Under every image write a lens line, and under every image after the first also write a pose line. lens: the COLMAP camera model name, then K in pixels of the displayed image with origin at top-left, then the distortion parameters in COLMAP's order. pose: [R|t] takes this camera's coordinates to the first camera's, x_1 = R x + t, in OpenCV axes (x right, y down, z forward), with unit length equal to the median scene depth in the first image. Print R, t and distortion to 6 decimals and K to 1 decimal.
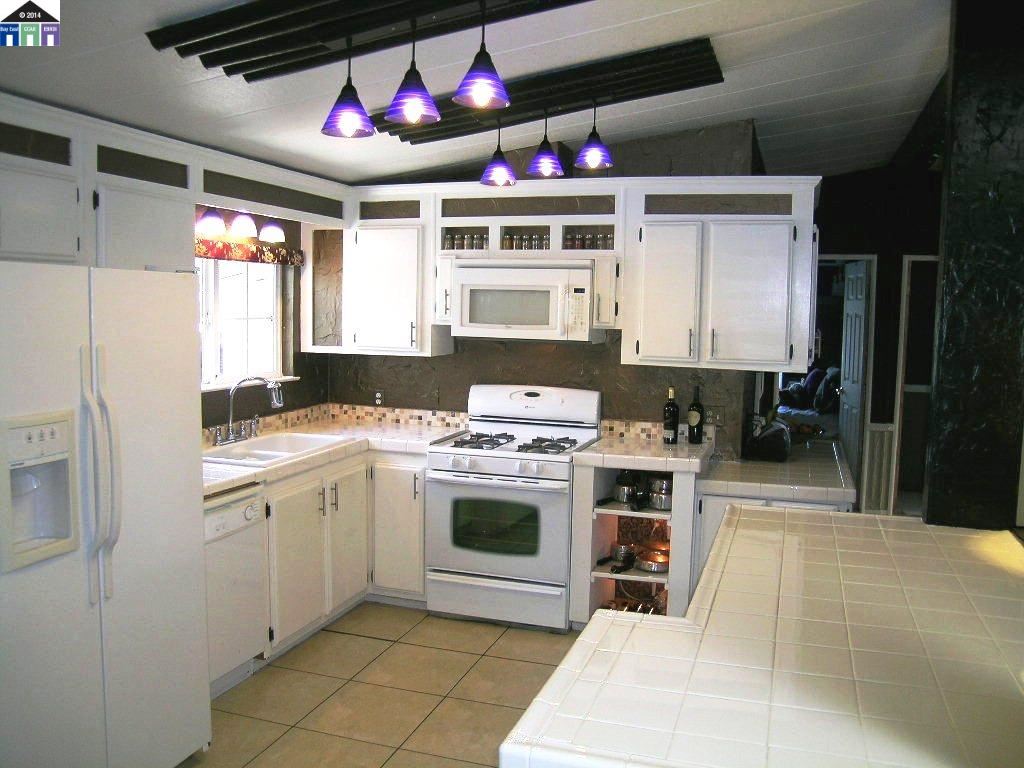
lens RADIAL K [[845.6, 0, 523.3], [0, 845.6, 380.9], [0, 0, 1]] dist [-0.148265, 0.115546]
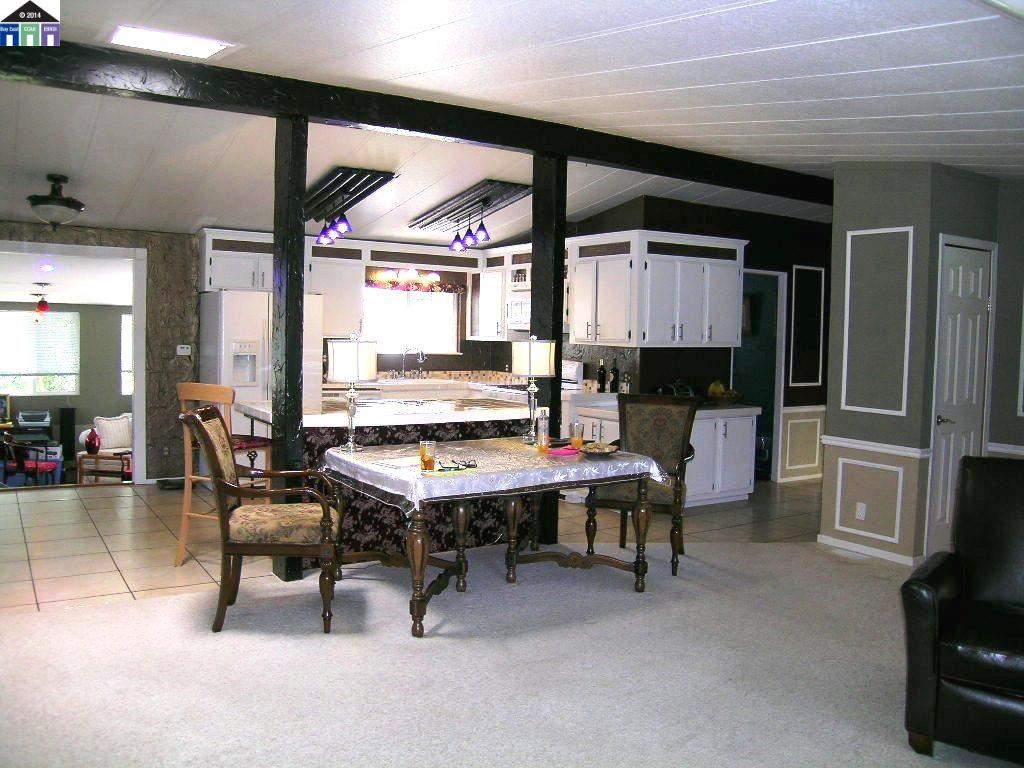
lens RADIAL K [[845.6, 0, 523.3], [0, 845.6, 380.9], [0, 0, 1]] dist [-0.148265, 0.115546]
pose [[0.781578, 0.034133, -0.622873, 1.073011], [-0.063828, 0.997637, -0.025421, 0.102258], [0.620533, 0.059625, 0.781910, -0.403358]]
